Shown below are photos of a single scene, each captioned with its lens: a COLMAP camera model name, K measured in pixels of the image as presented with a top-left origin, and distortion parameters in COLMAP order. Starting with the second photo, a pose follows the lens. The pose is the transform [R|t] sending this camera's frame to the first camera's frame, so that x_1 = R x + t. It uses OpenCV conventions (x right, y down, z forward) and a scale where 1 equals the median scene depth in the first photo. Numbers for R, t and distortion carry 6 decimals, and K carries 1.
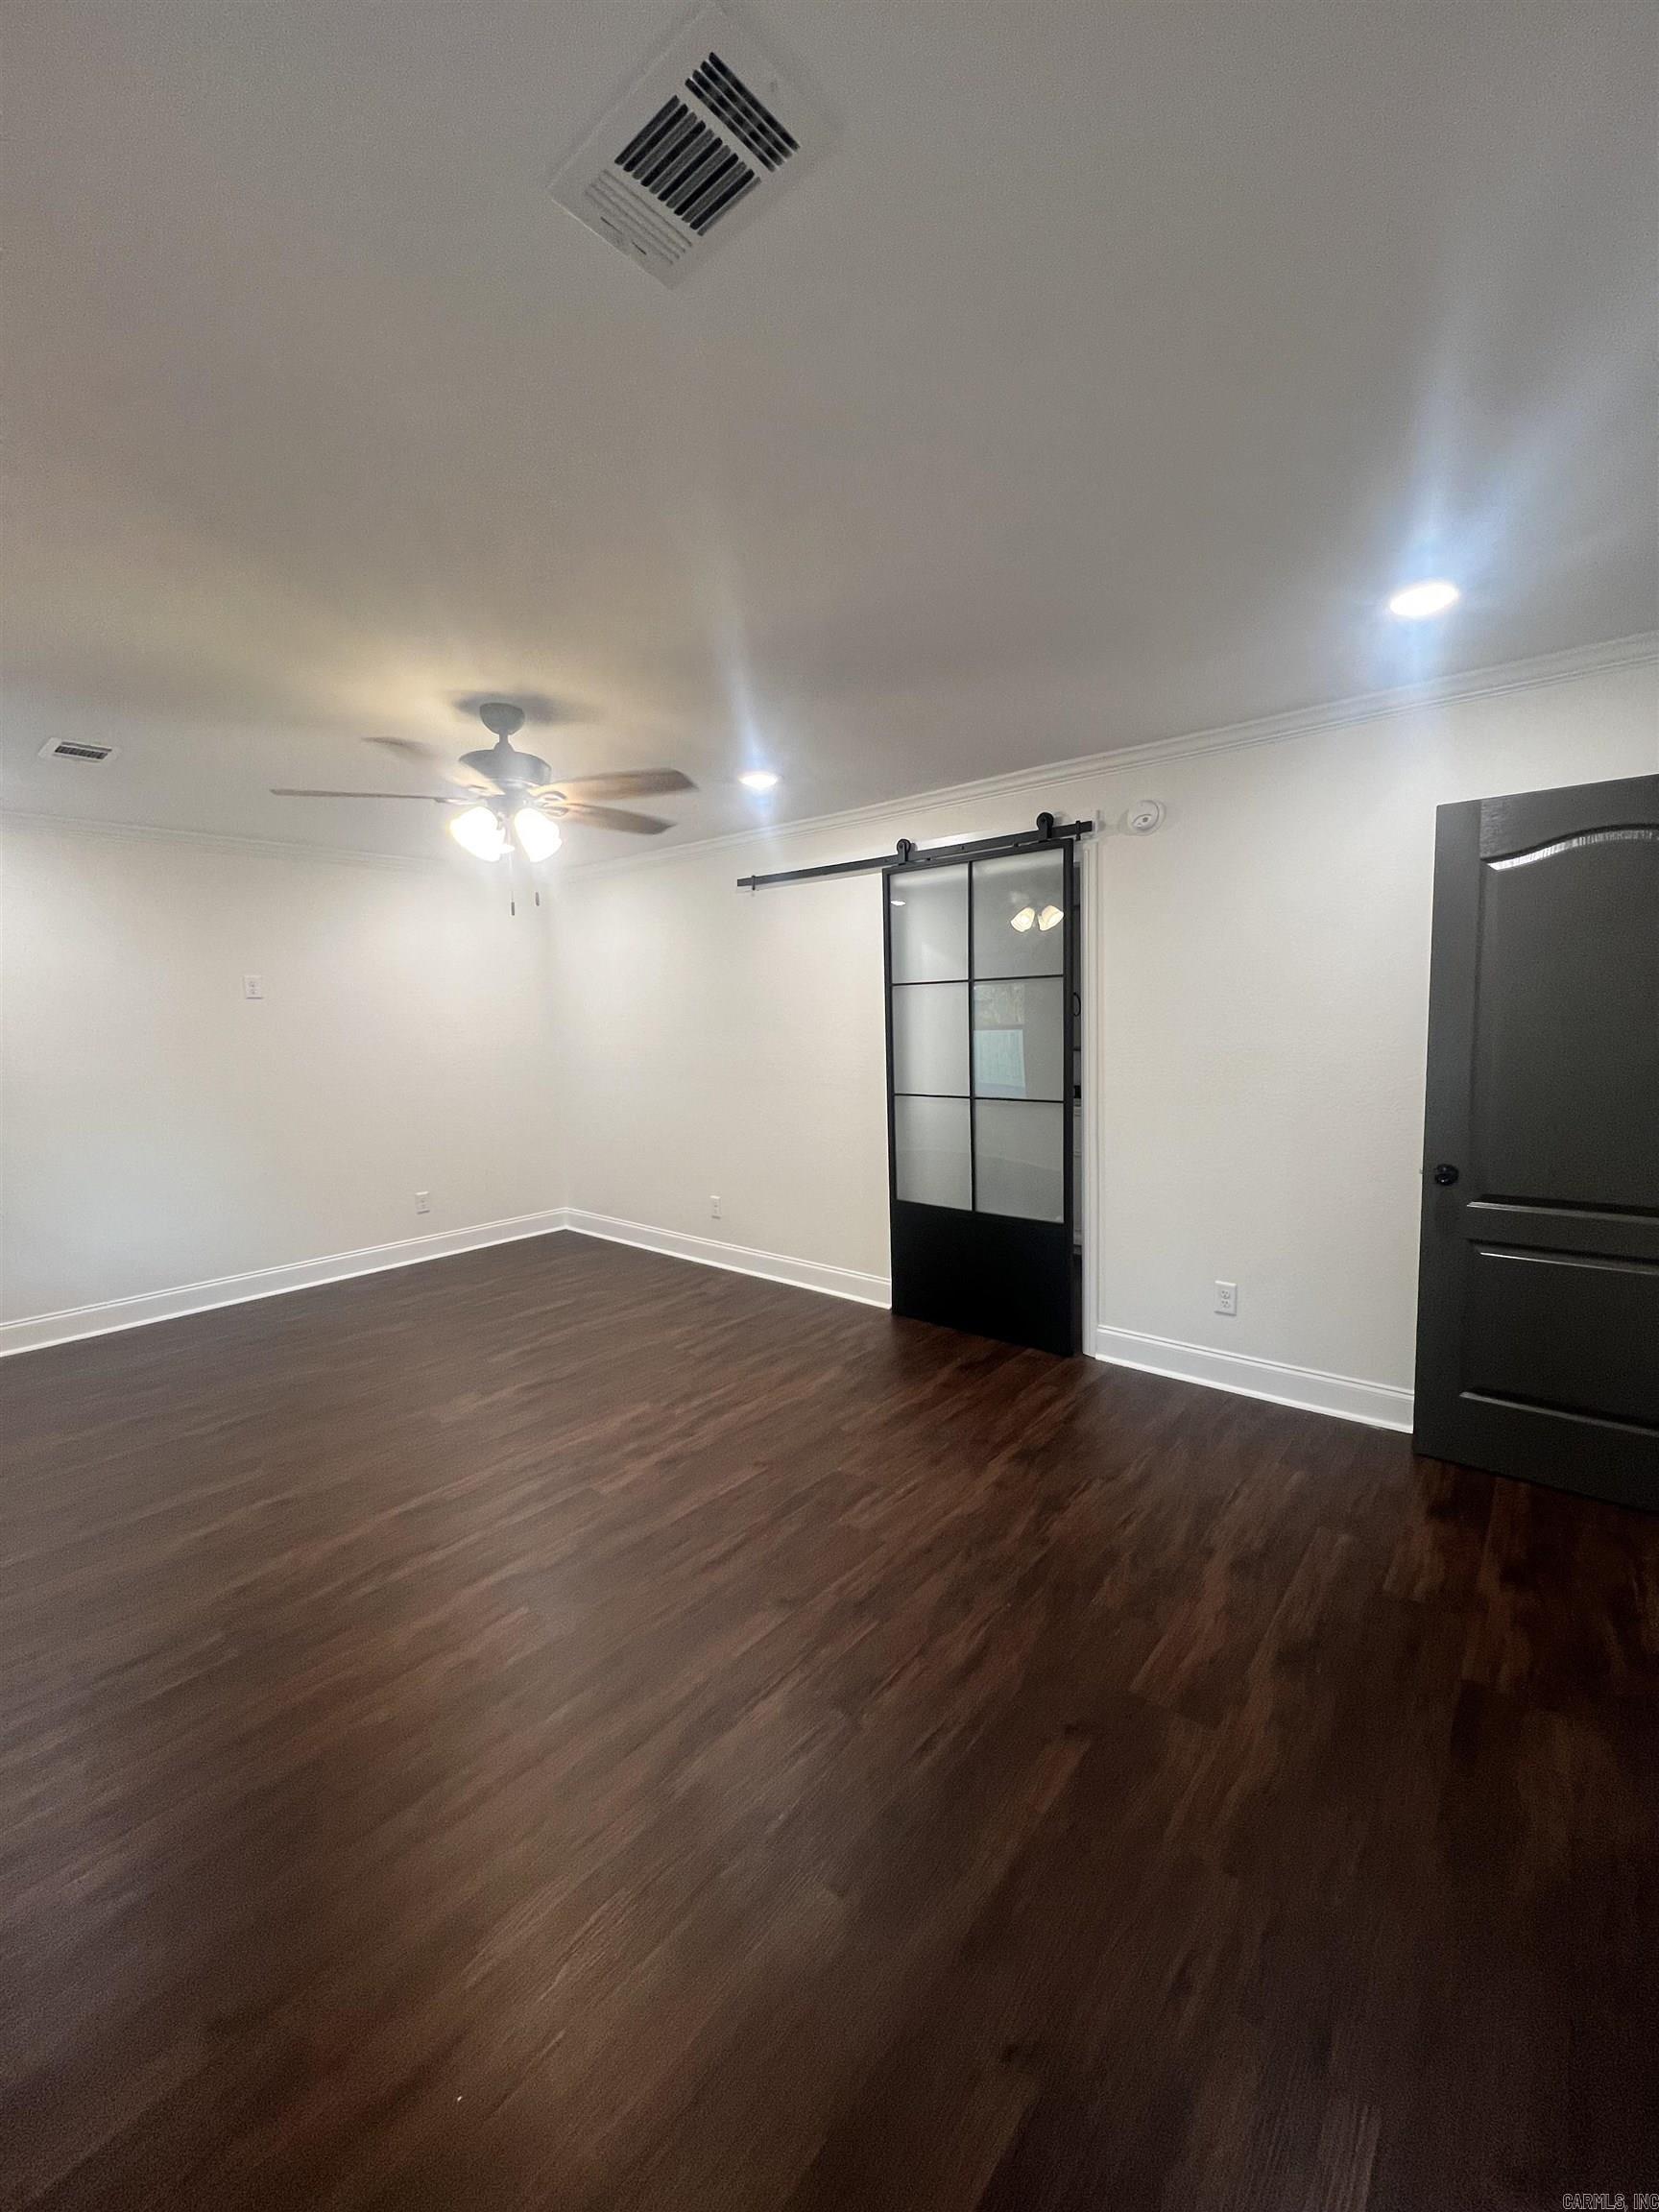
lens RADIAL K [[874.4, 0, 833.1], [0, 874.4, 1092.7], [0, 0, 1]] dist [-0.002503, 0.000680]
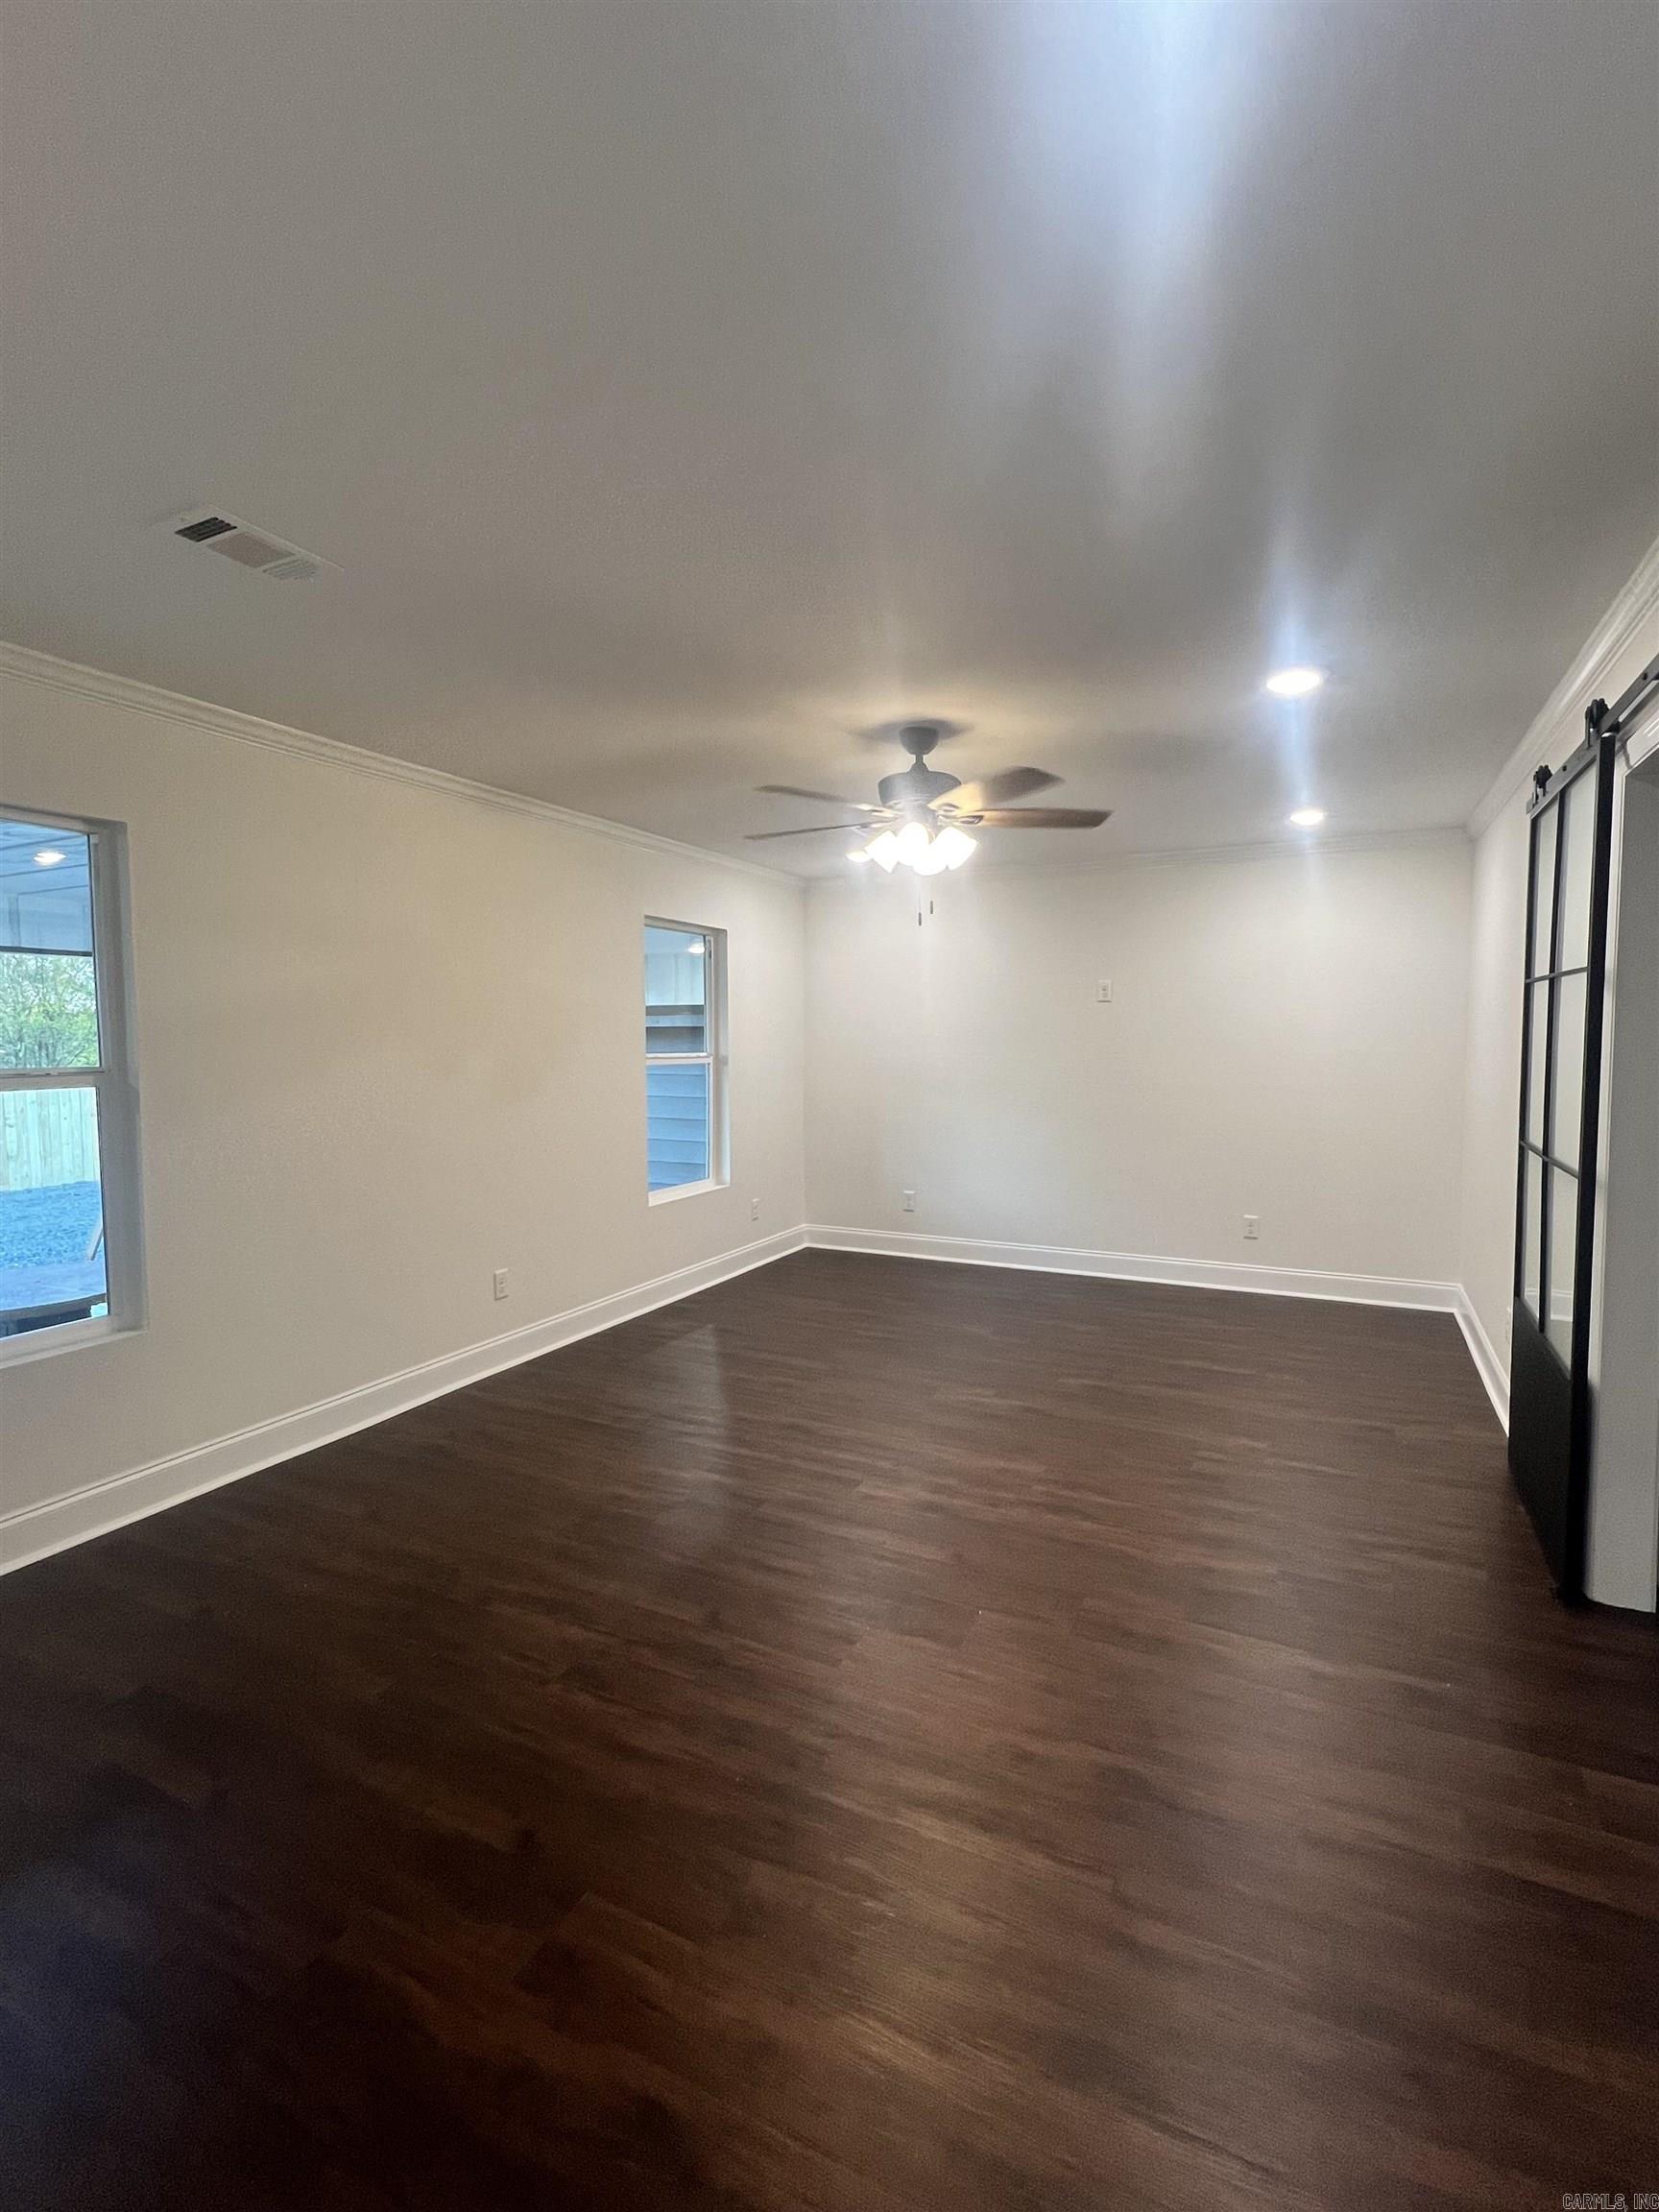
lens RADIAL K [[1007.9, 0, 833.8], [0, 1007.9, 1096.3], [0, 0, 1]] dist [0.001532, 0.000291]
pose [[0.243819, 0.080124, -0.966505, 0.695489], [-0.084483, 0.994548, 0.061137, -0.057466], [0.966134, 0.066747, 0.249259, 0.541213]]
